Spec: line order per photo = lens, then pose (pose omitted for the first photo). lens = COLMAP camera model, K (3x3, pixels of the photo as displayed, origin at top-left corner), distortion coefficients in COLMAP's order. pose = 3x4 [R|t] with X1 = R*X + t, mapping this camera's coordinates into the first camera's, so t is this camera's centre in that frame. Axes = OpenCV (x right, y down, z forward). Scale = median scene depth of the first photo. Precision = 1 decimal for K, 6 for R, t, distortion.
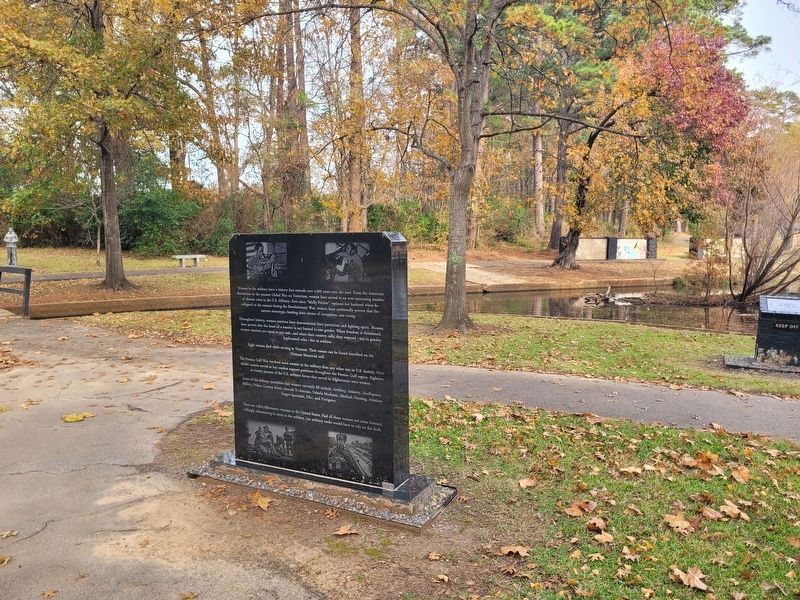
lens RADIAL K [[596.2, 0, 400.0], [0, 596.2, 300.0], [0, 0, 1]] dist [0.033909, 0.000905]
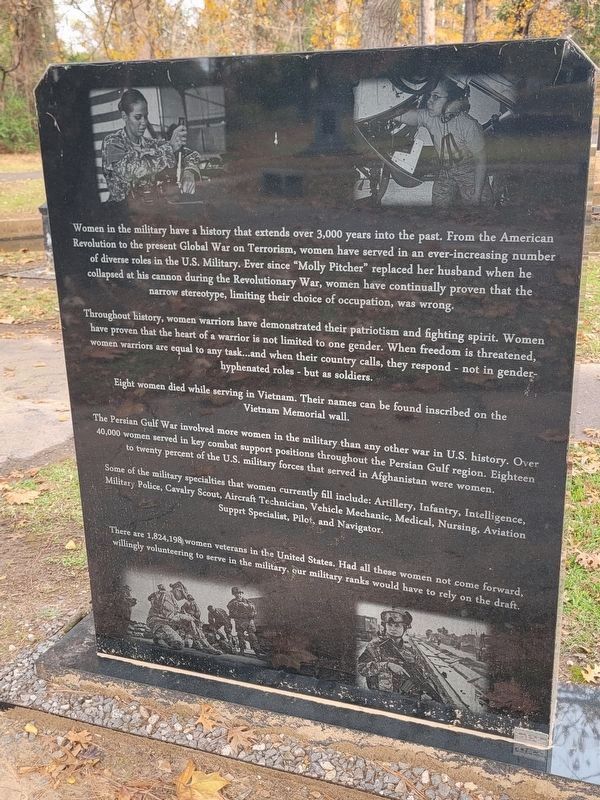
lens RADIAL K [[845.5, 0, 300.0], [0, 845.5, 400.0], [0, 0, 1]] dist [0.026066, -0.009687]
pose [[0.993277, -0.051562, 0.103648, -0.206881], [0.028144, 0.976023, 0.215839, -0.026559], [-0.112292, -0.211471, 0.970912, 0.501948]]
